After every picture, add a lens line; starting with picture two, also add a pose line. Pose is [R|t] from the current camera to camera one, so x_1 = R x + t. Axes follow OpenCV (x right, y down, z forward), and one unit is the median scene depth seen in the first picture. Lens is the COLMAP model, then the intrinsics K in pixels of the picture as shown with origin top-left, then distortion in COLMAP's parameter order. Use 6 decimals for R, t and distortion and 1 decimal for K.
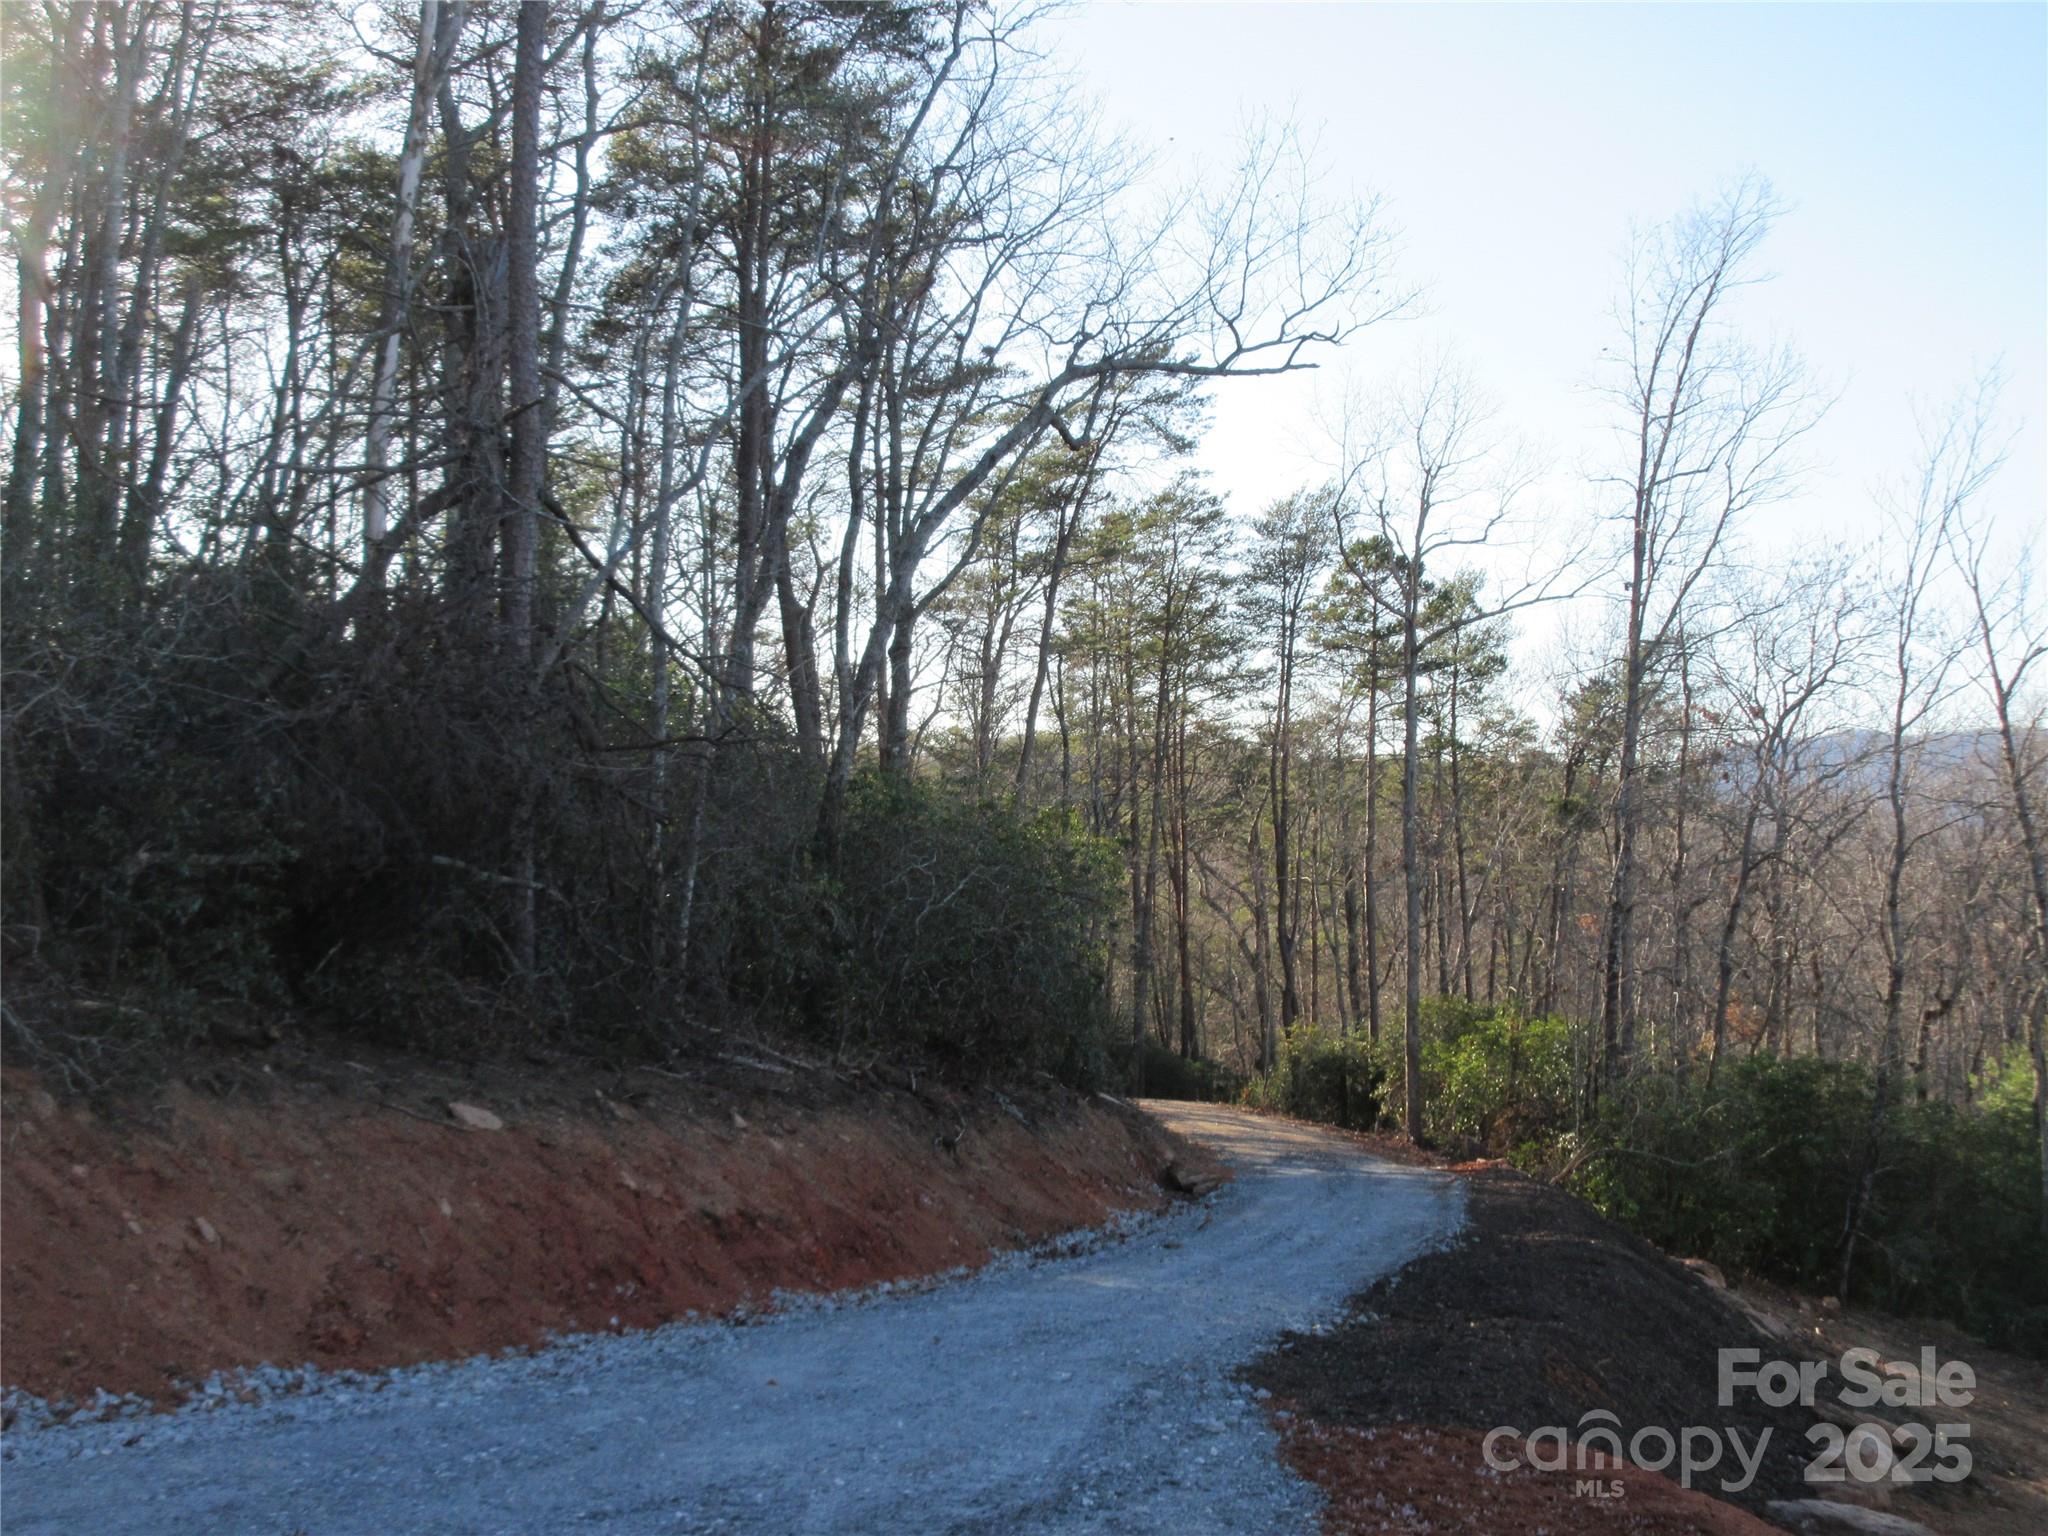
lens RADIAL K [[2577.0, 0, 1009.0], [0, 2577.0, 771.7], [0, 0, 1]] dist [0.010038, 0.023730]
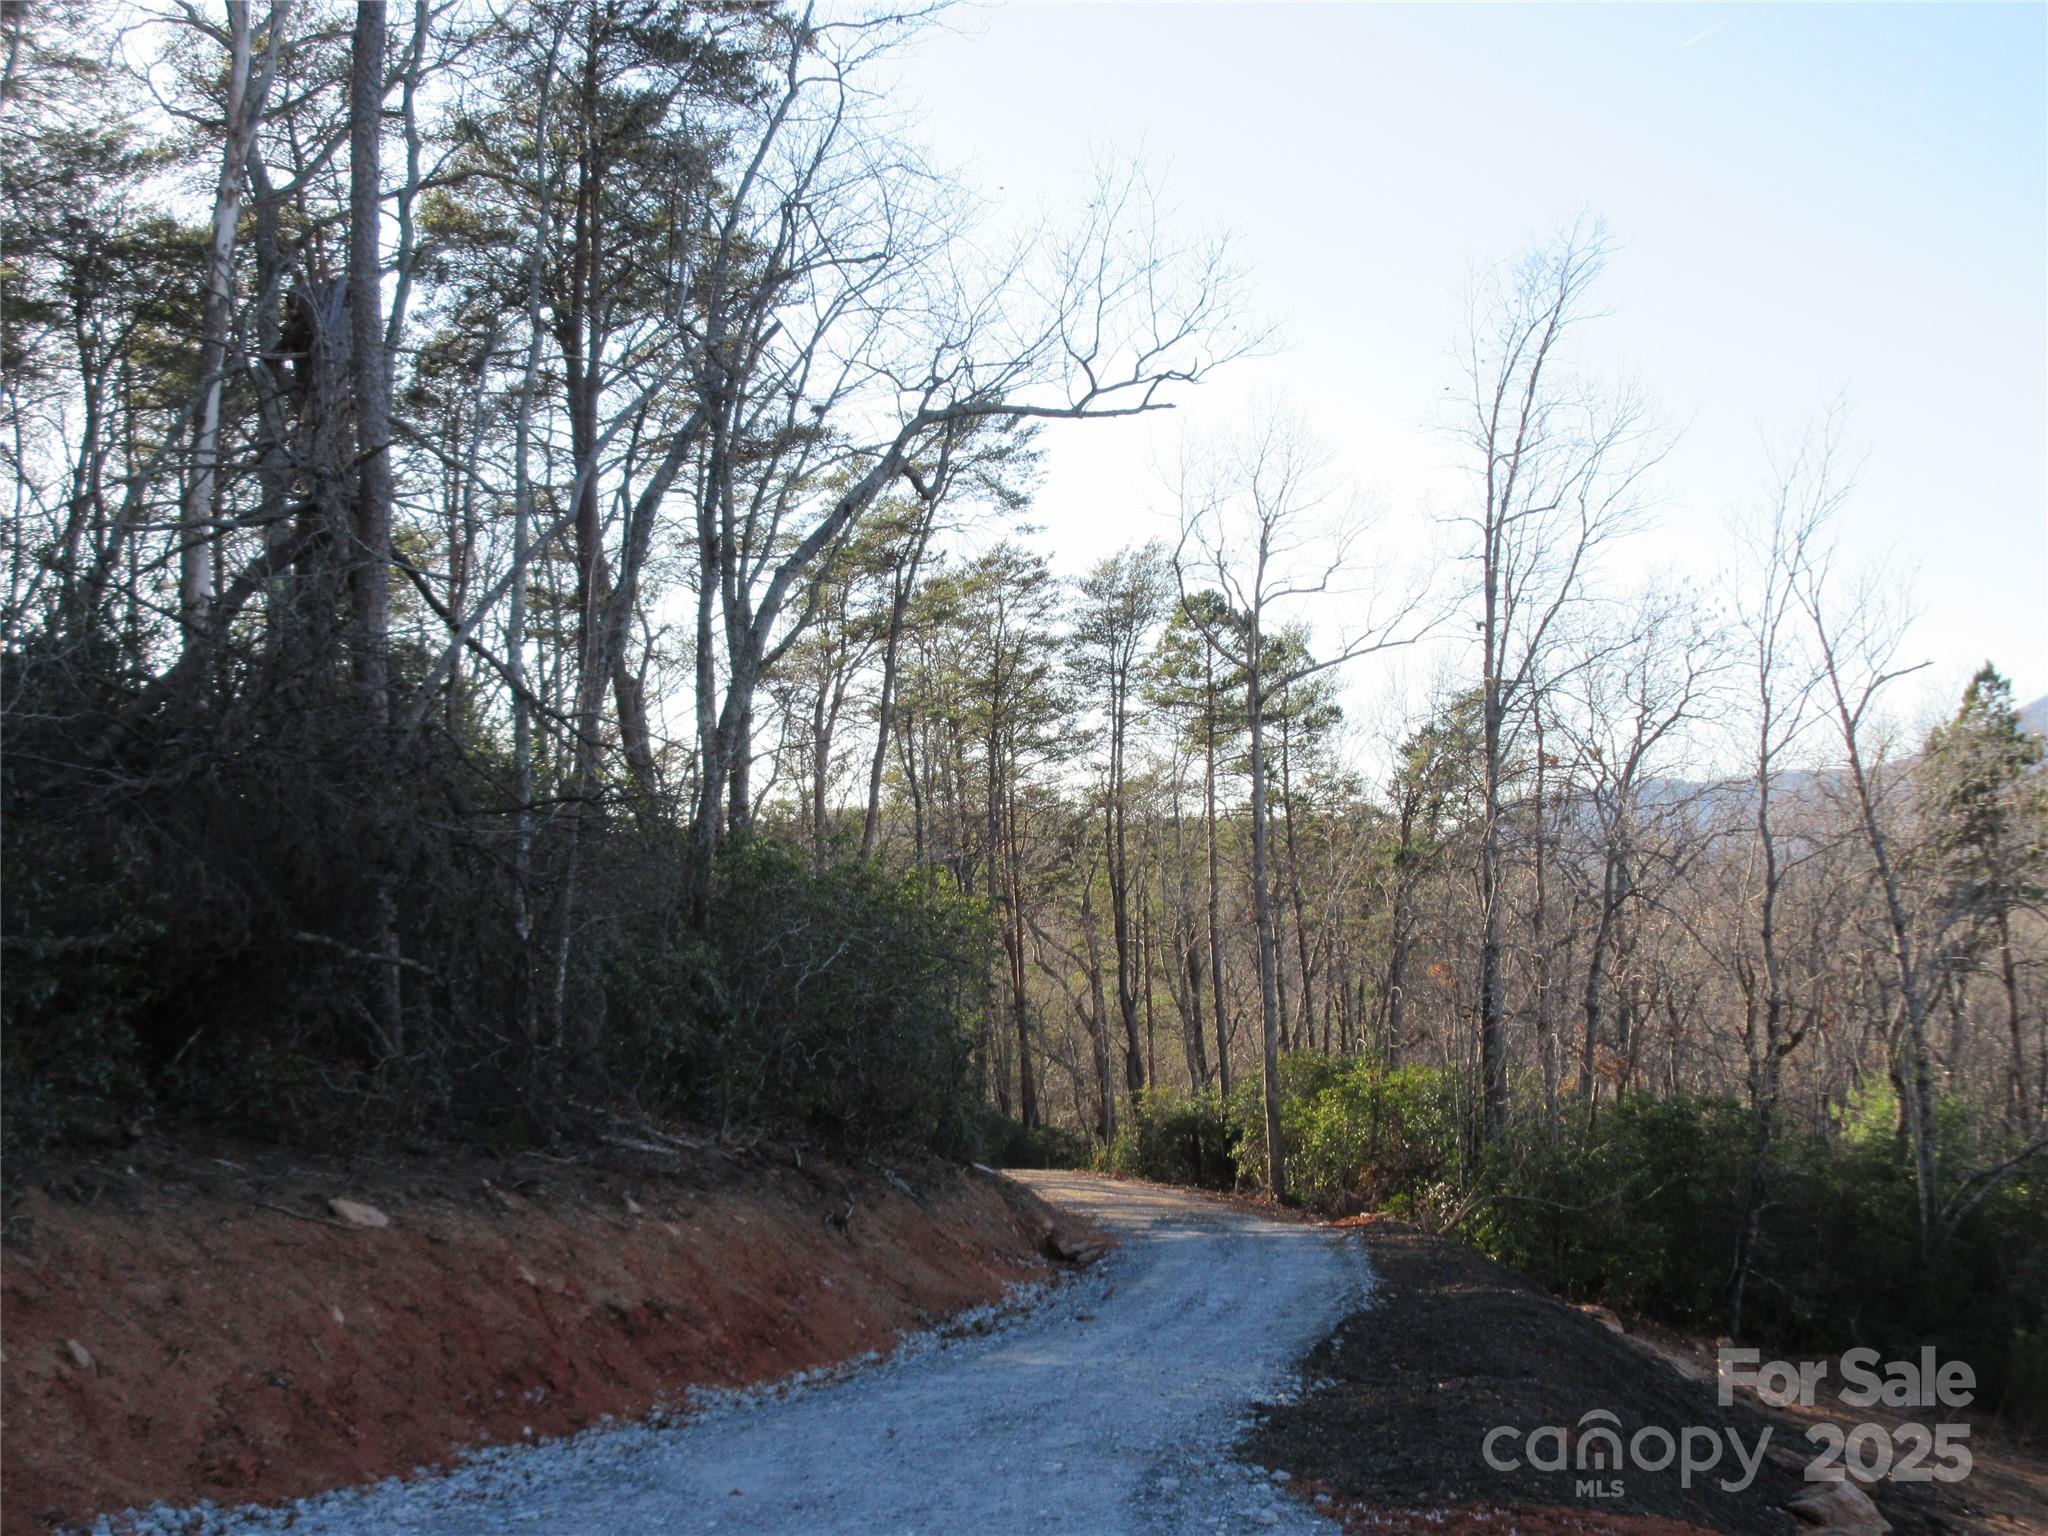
lens RADIAL K [[2577.0, 0, 1009.0], [0, 2577.0, 771.7], [0, 0, 1]] dist [0.010038, 0.023730]
pose [[0.996611, -0.034796, 0.074532, -0.016378], [0.036926, 0.998943, -0.027389, 0.004479], [-0.073500, 0.030049, 0.996842, 0.027517]]
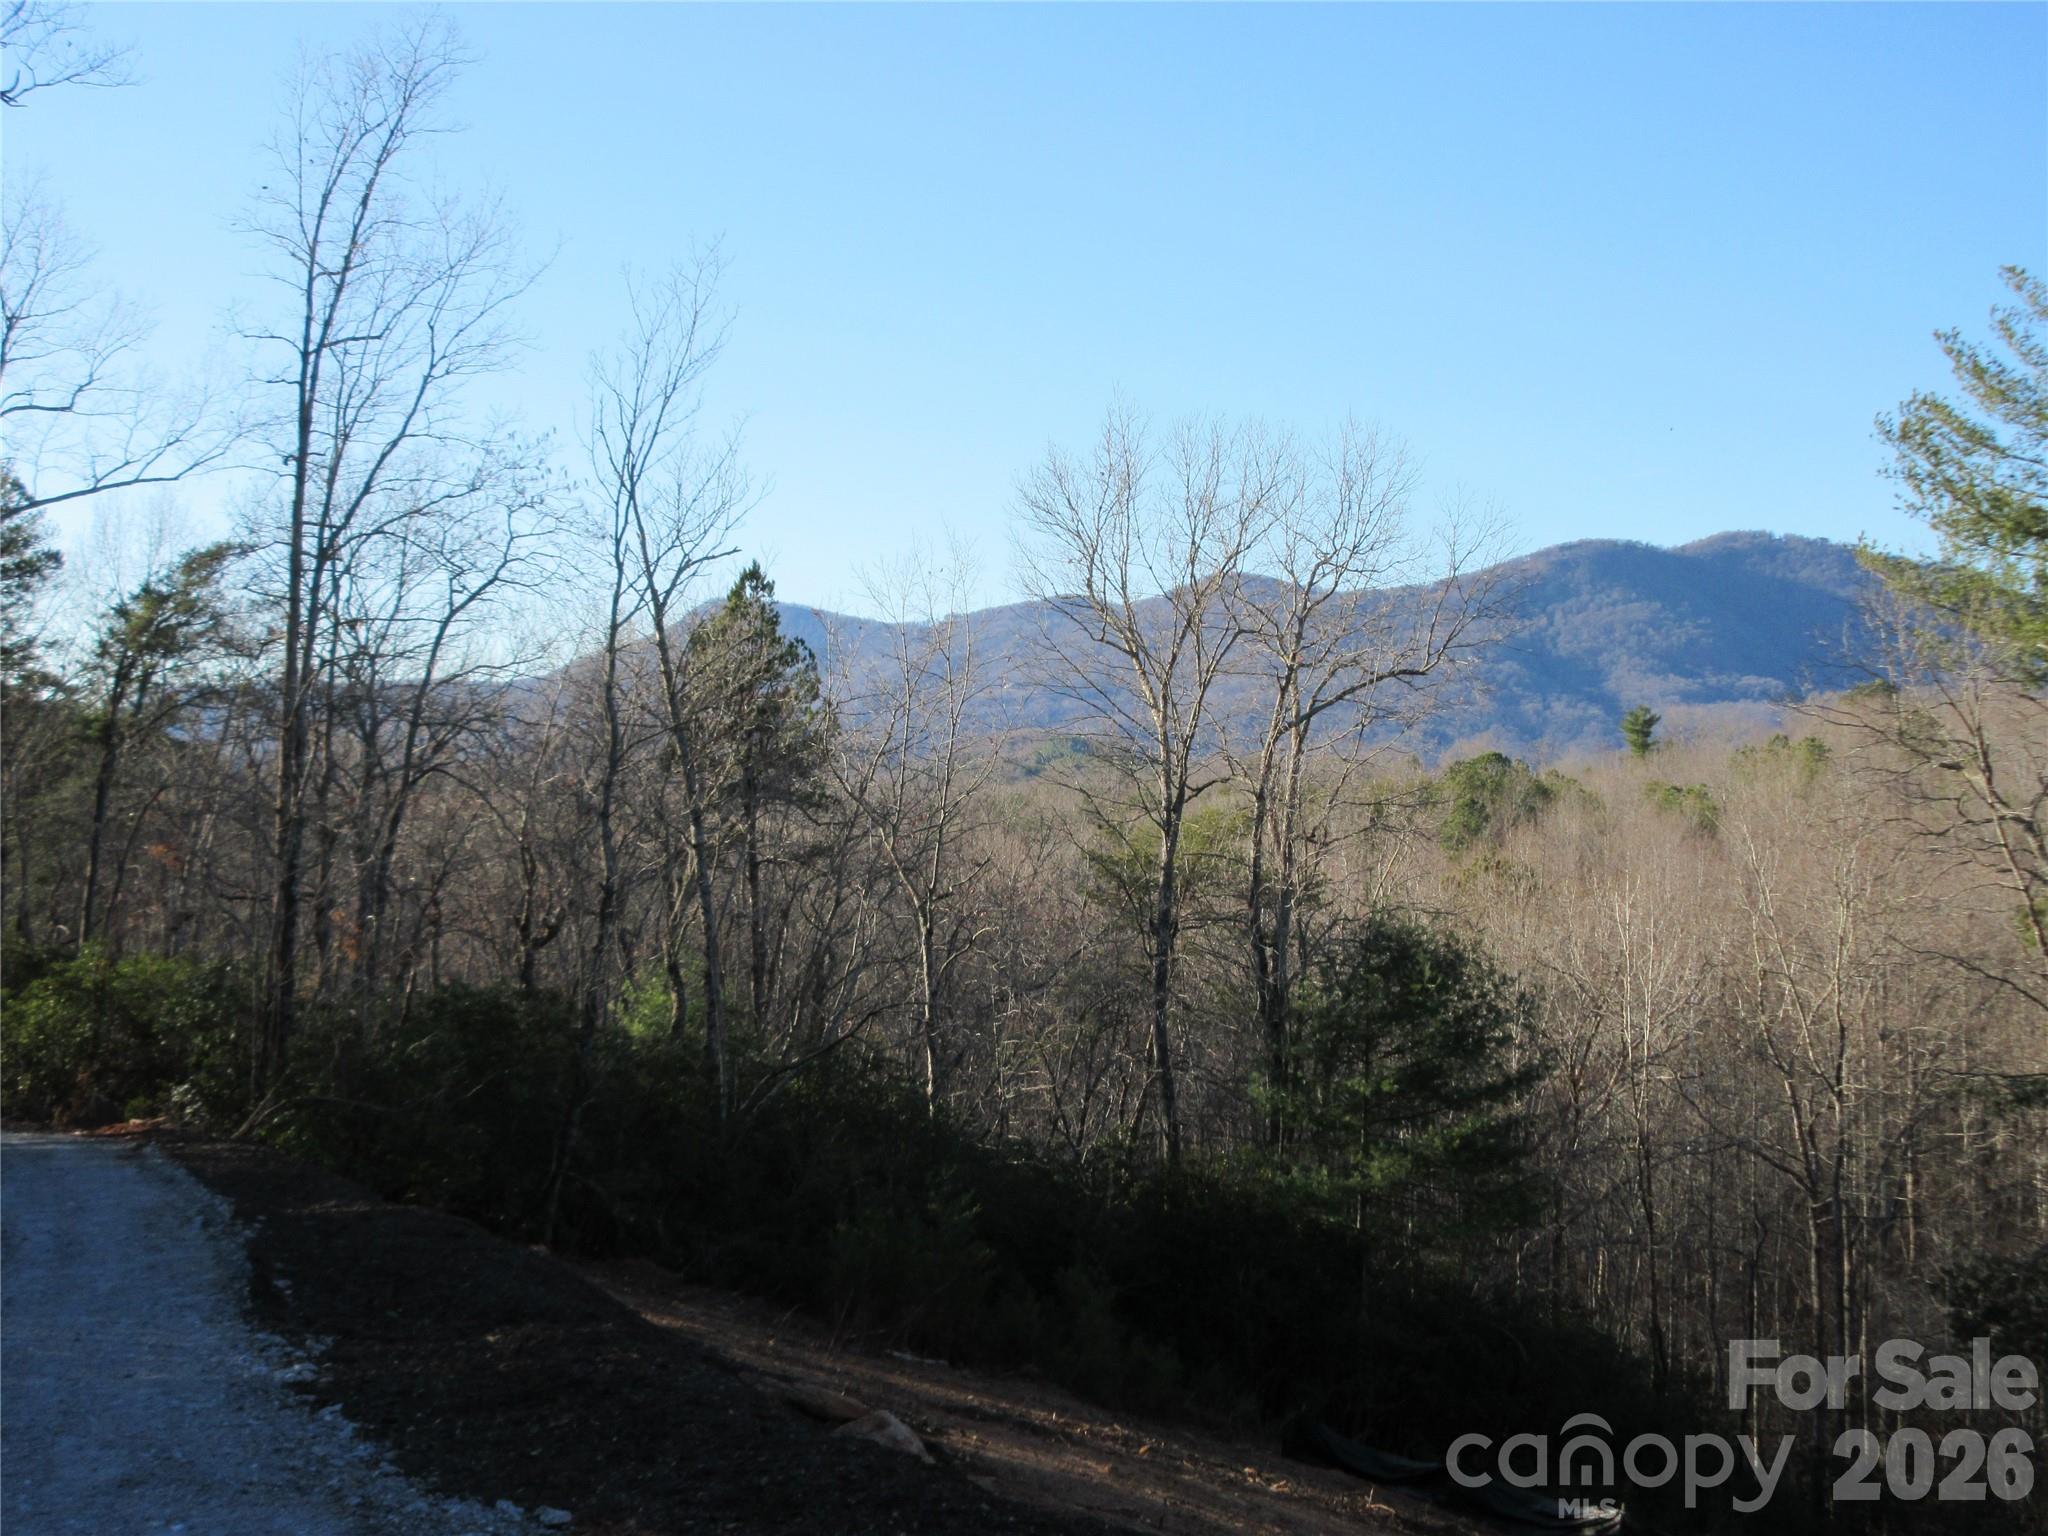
lens RADIAL K [[2577.0, 0, 1009.0], [0, 2577.0, 771.7], [0, 0, 1]] dist [0.010038, 0.023730]
pose [[0.831672, 0.010026, 0.555177, -0.043939], [-0.021940, 0.999650, 0.014814, 0.016166], [-0.554834, -0.024501, 0.831600, 0.128617]]
